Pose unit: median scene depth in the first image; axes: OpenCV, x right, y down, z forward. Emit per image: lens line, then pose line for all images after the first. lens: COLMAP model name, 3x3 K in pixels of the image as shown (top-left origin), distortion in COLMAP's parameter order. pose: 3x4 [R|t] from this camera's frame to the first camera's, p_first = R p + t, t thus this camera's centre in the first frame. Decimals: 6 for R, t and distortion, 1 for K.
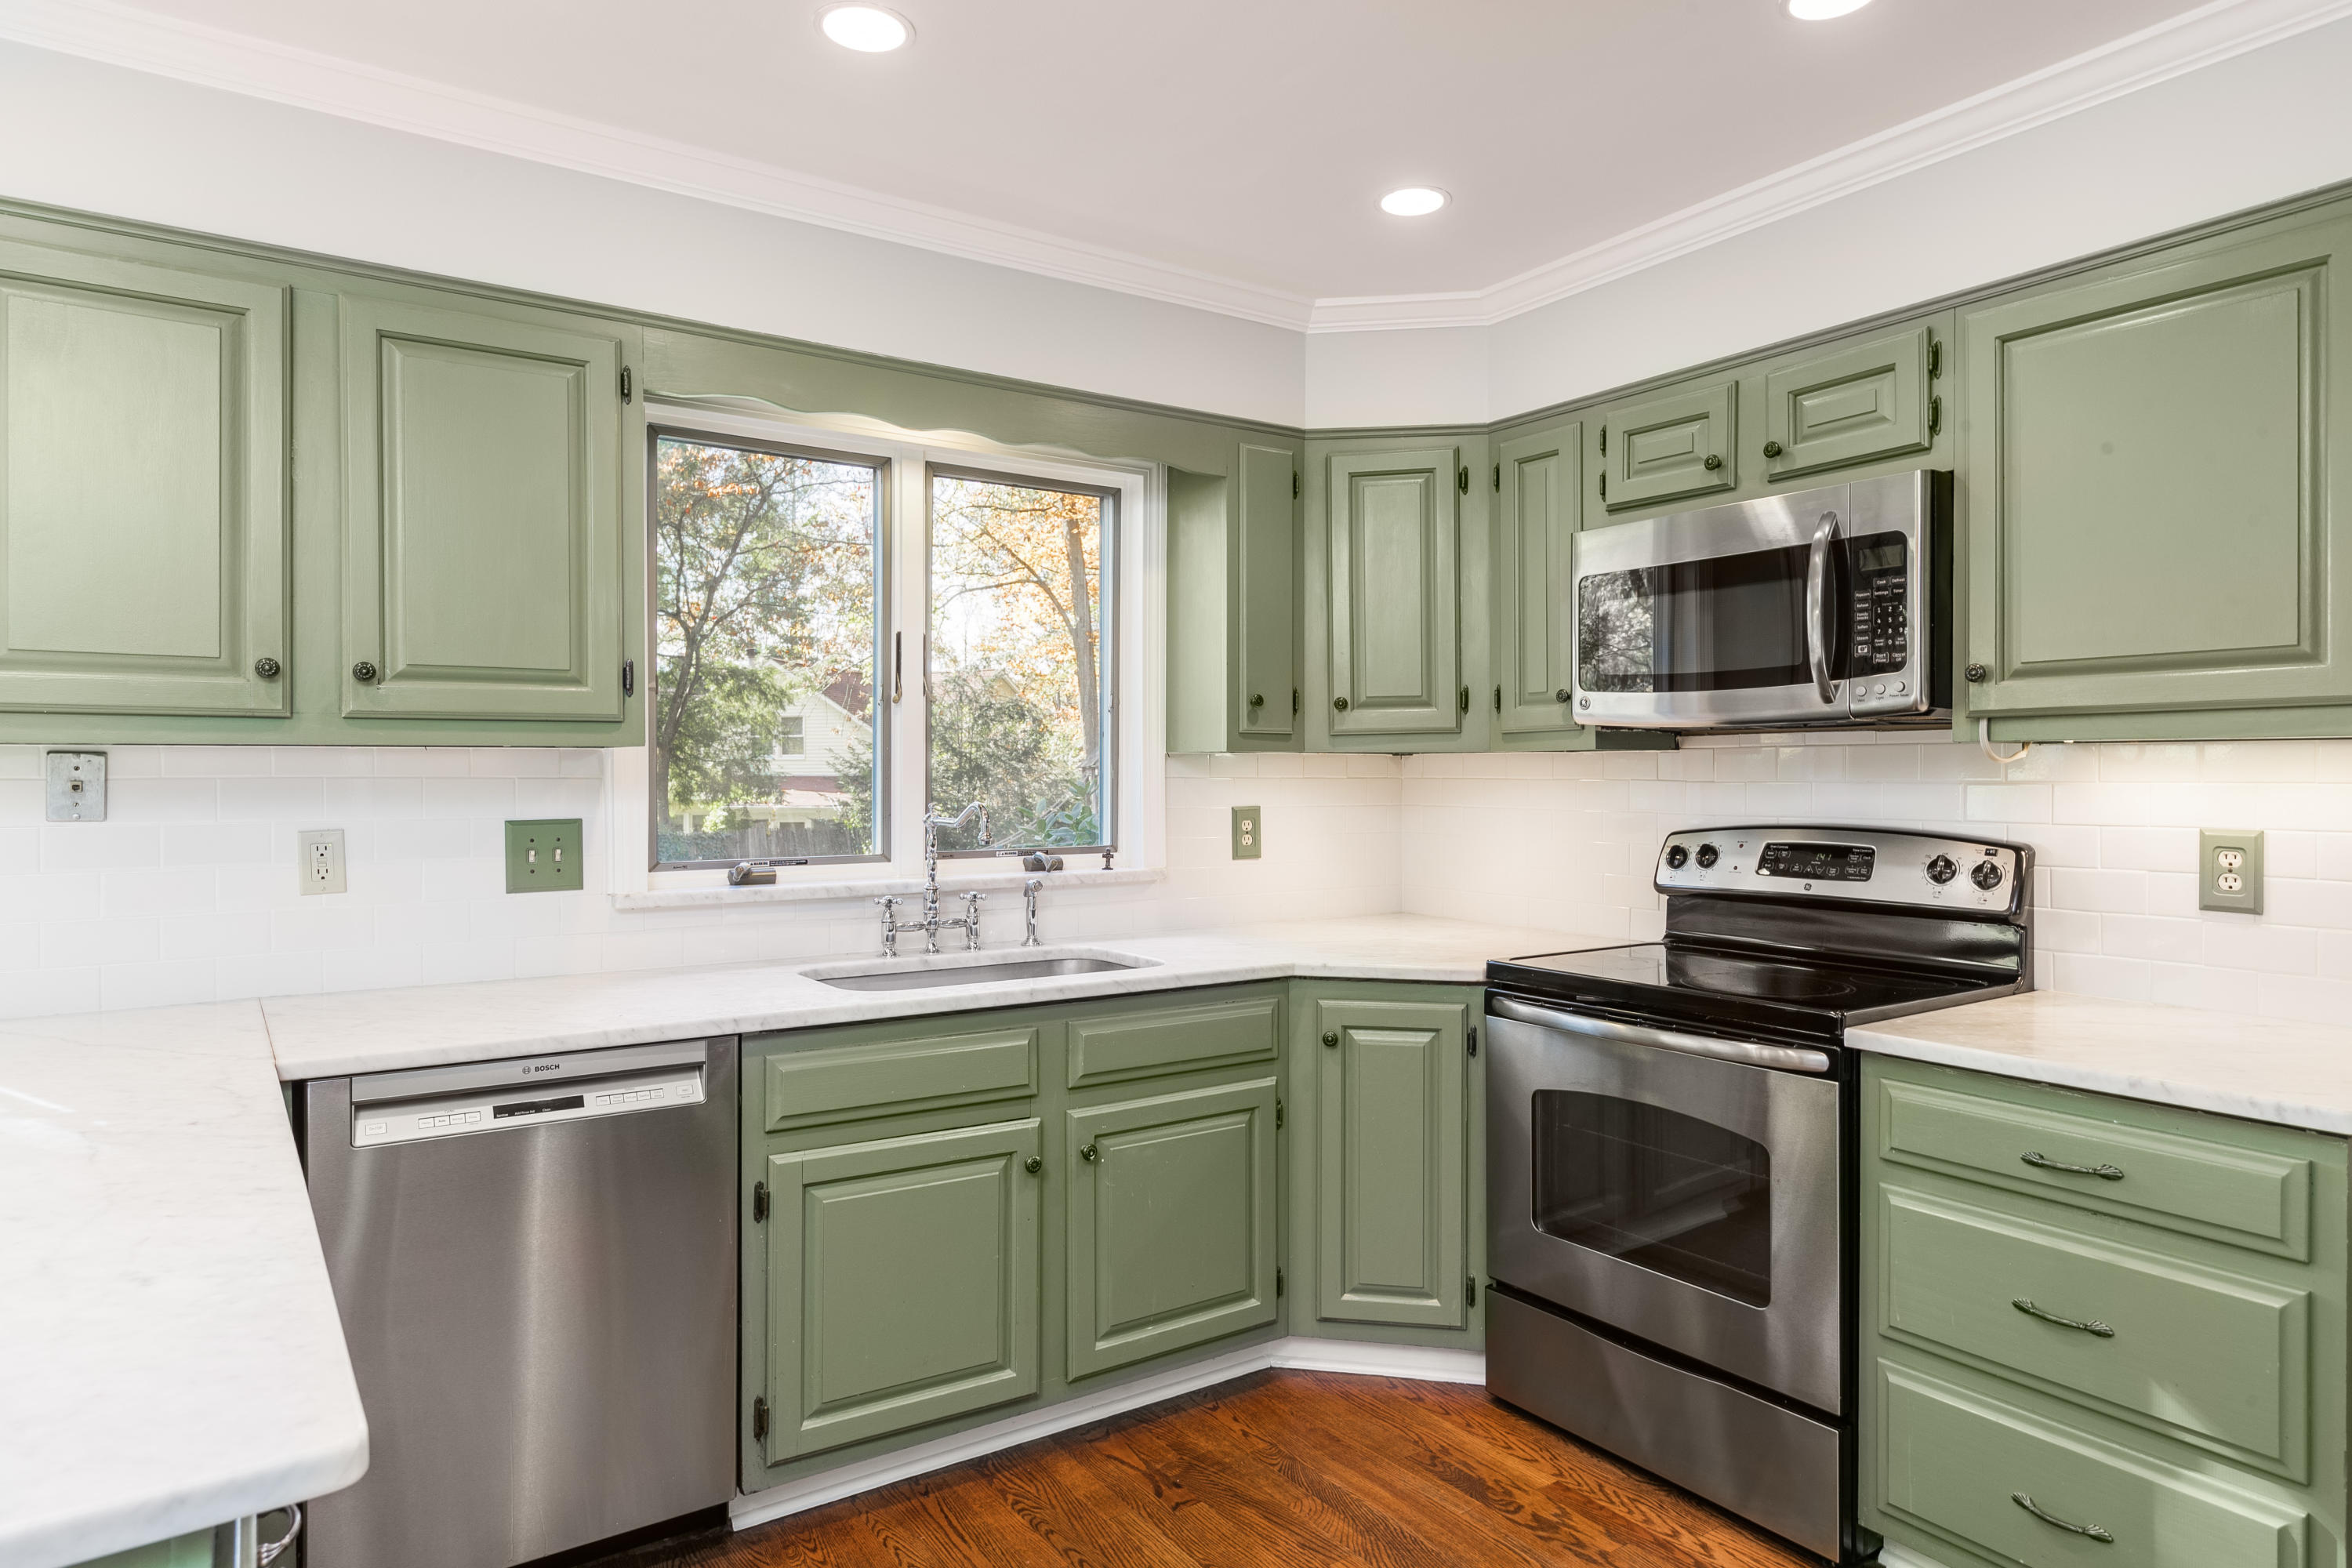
lens RADIAL K [[1346.4, 0, 1186.1], [0, 1346.4, 783.6], [0, 0, 1]] dist [0.006069, 0.004396]
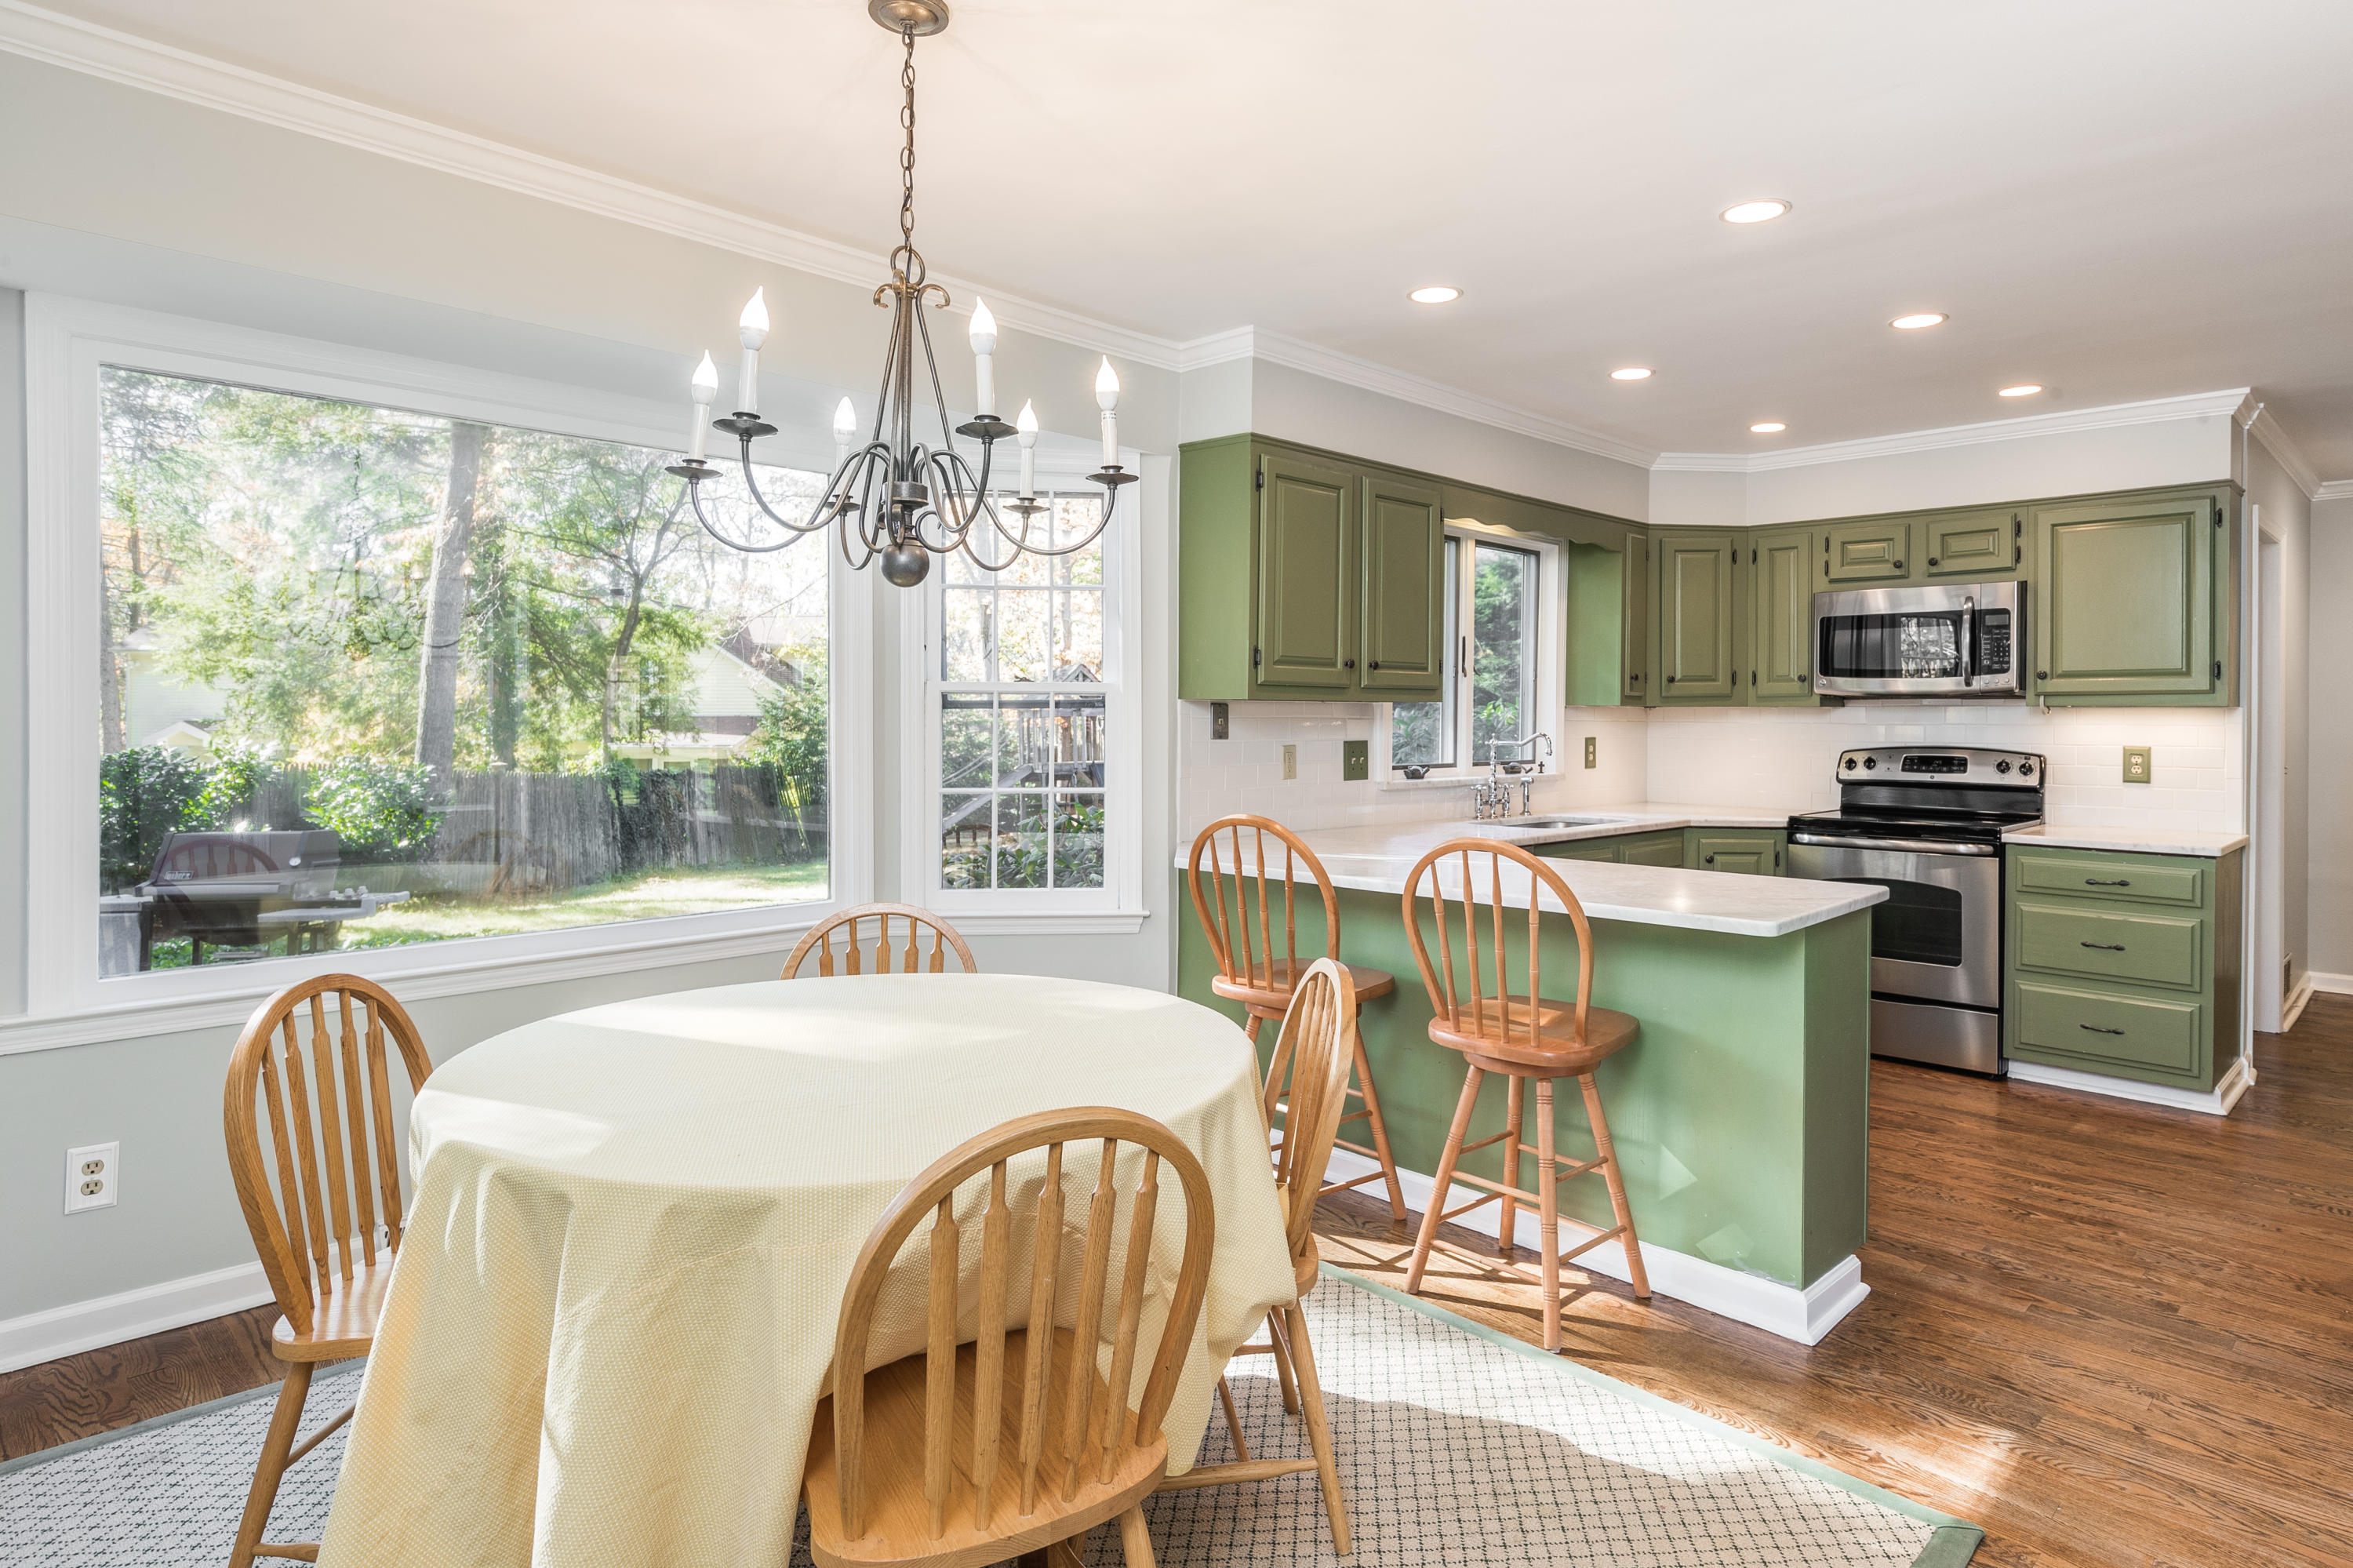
lens RADIAL K [[1235.3, 0, 1318.5], [0, 1235.3, 720.7], [0, 0, 1]] dist [0.008456, -0.001003]
pose [[0.974177, 0.006366, 0.225698, -0.883739], [-0.005132, 0.999969, -0.006053, 0.009857], [-0.225730, 0.004739, 0.974178, -0.609252]]
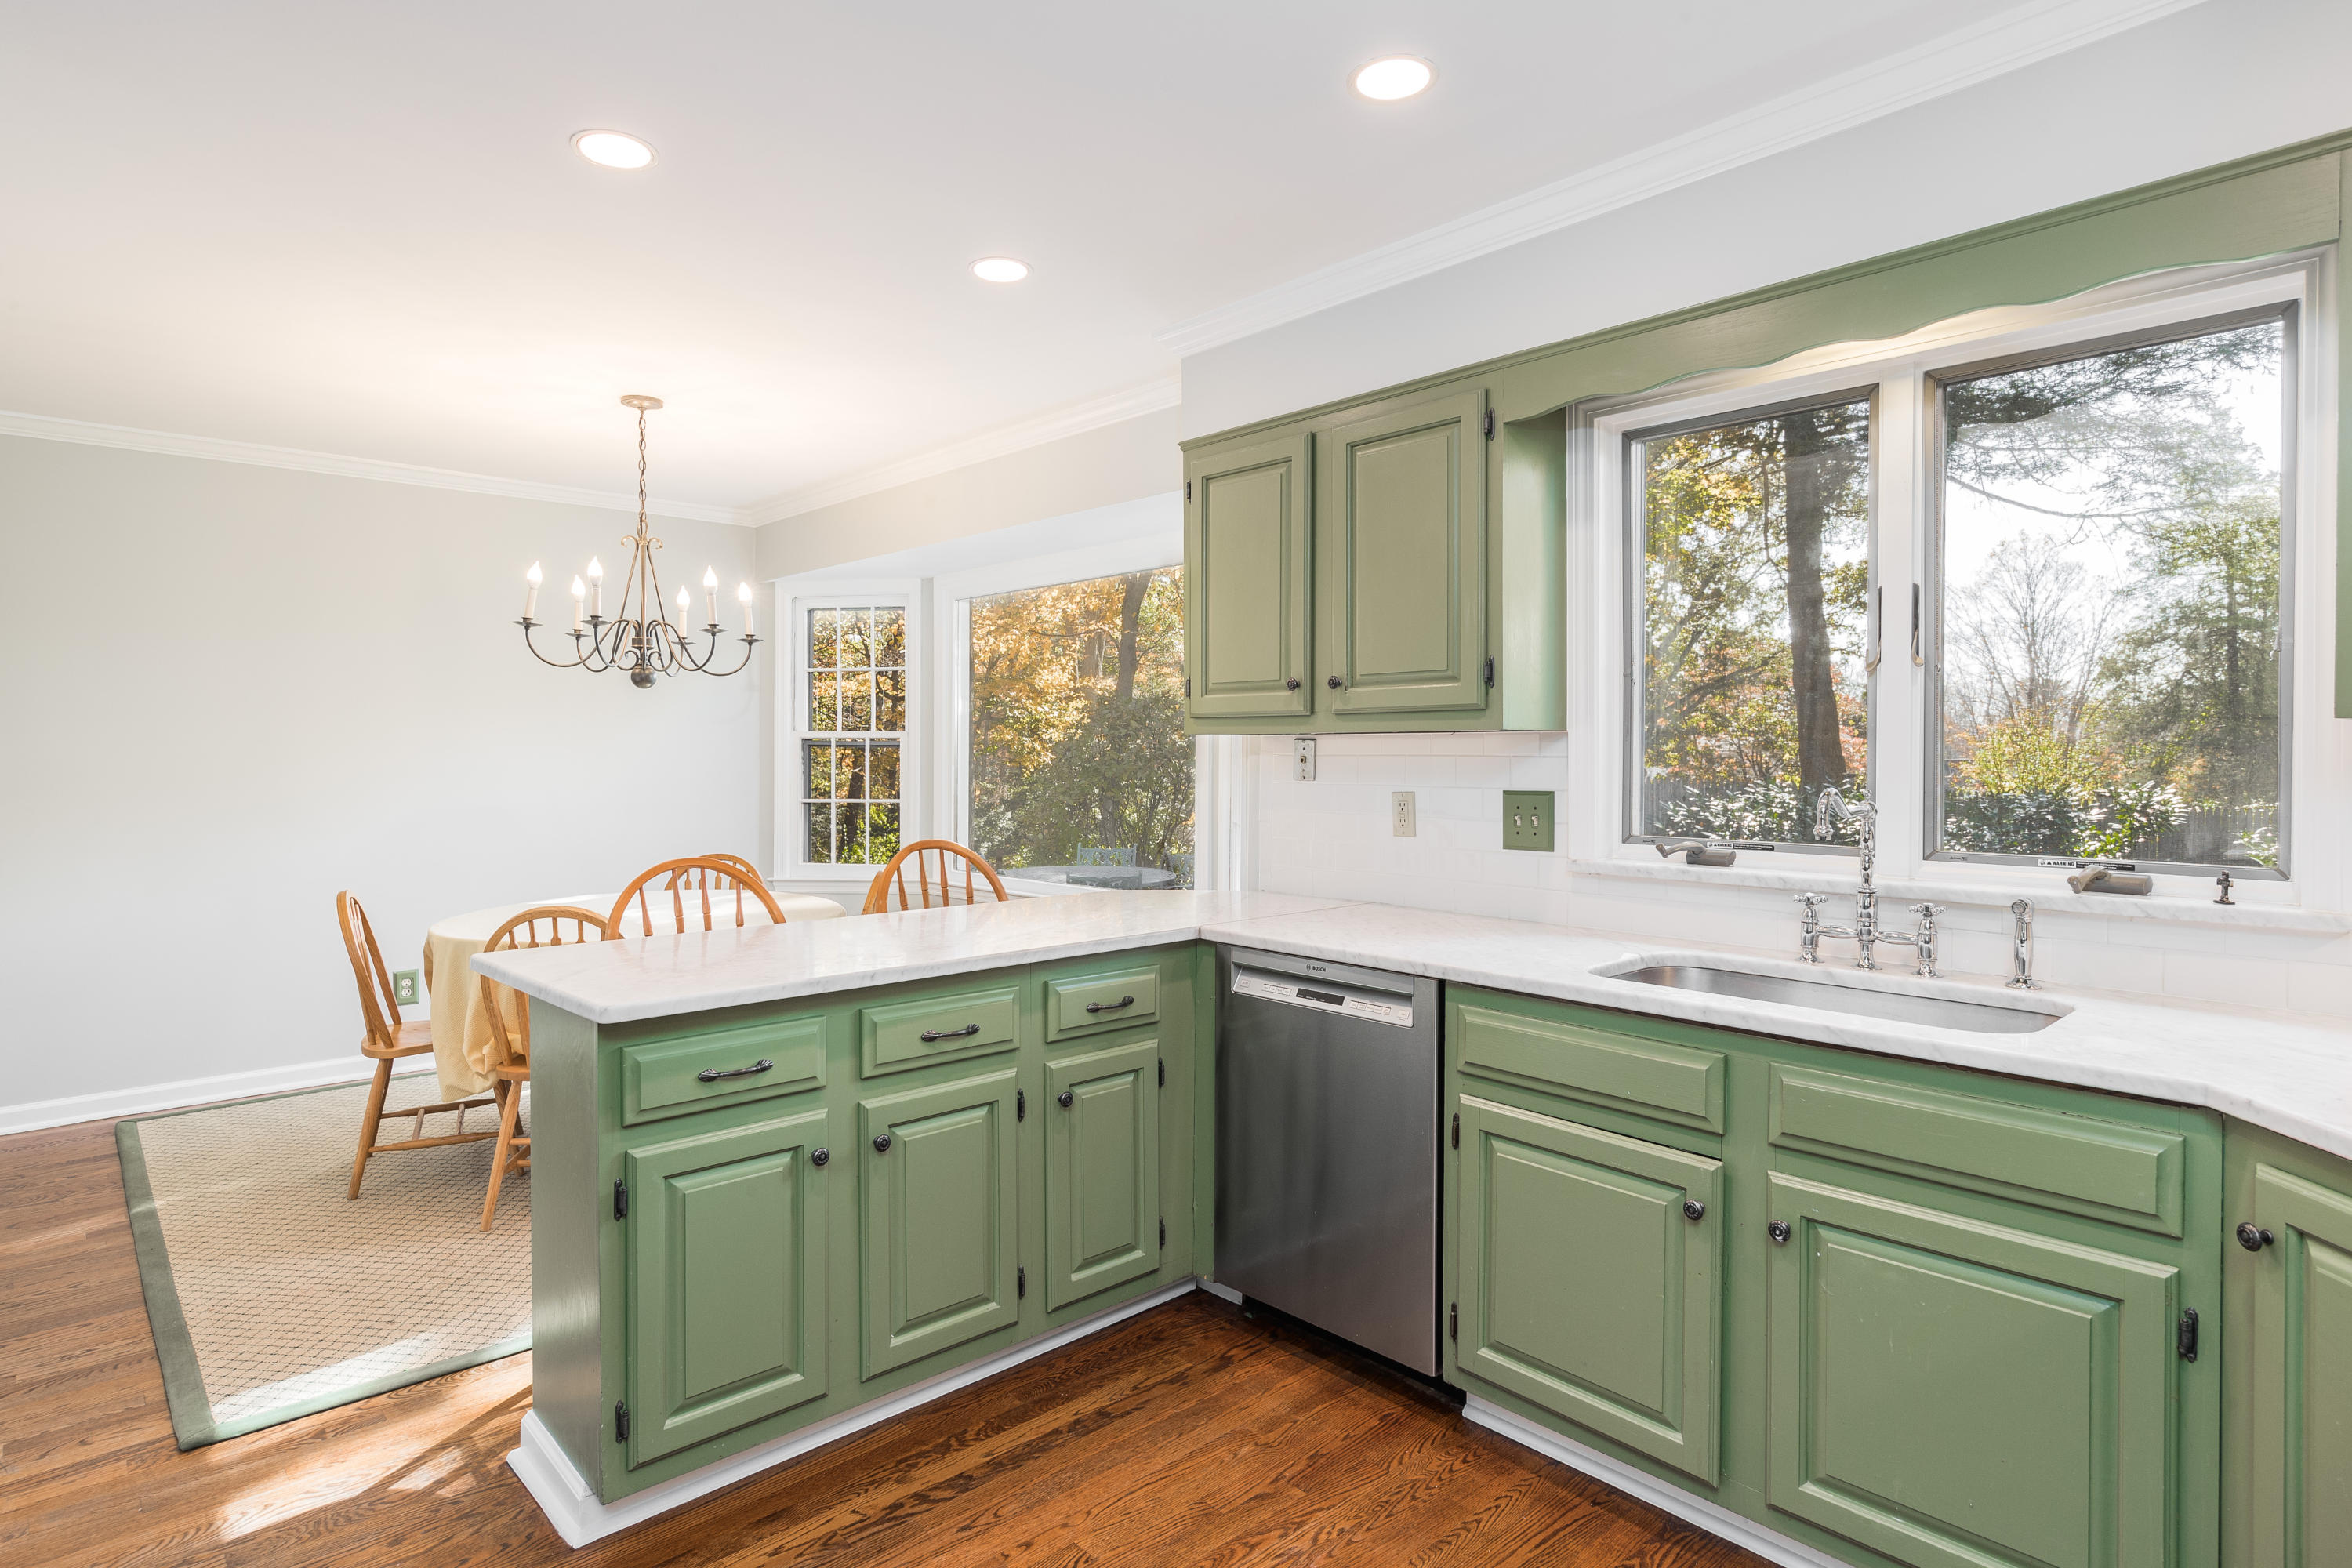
lens RADIAL K [[1270.2, 0, 1184.6], [0, 1270.2, 773.3], [0, 0, 1]] dist [0.002696, 0.001664]
pose [[0.149907, 0.017231, -0.988550, 0.584894], [-0.011702, 0.999809, 0.015653, -0.003269], [0.988631, 0.009221, 0.150080, 0.514631]]
